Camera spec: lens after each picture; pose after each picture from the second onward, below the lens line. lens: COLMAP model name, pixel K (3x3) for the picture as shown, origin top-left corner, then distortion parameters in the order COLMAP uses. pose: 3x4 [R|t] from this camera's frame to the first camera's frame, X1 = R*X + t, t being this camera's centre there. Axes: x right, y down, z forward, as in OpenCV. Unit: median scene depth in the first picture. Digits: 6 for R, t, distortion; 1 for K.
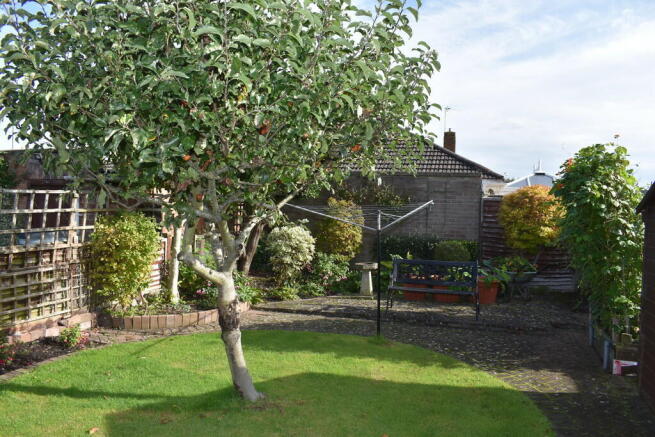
lens RADIAL K [[519.8, 0, 328.7], [0, 519.8, 214.6], [0, 0, 1]] dist [-0.075053, -0.003576]
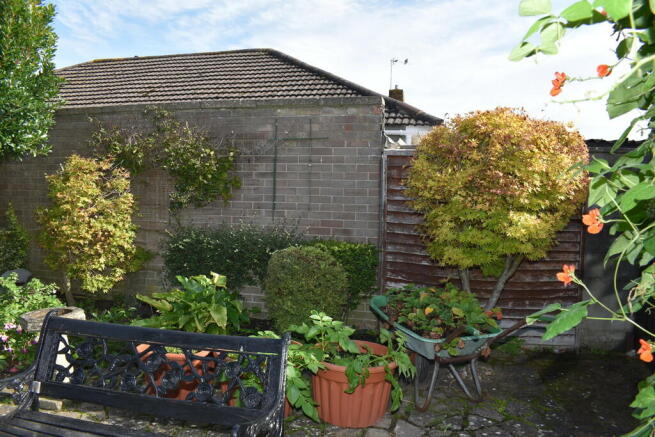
lens RADIAL K [[519.8, 0, 326.0], [0, 519.8, 222.3], [0, 0, 1]] dist [-0.075053, -0.003576]
pose [[0.998812, -0.013215, 0.046906, 0.221778], [0.011036, 0.998861, 0.046414, 0.010165], [-0.047466, -0.045842, 0.997820, 0.533992]]
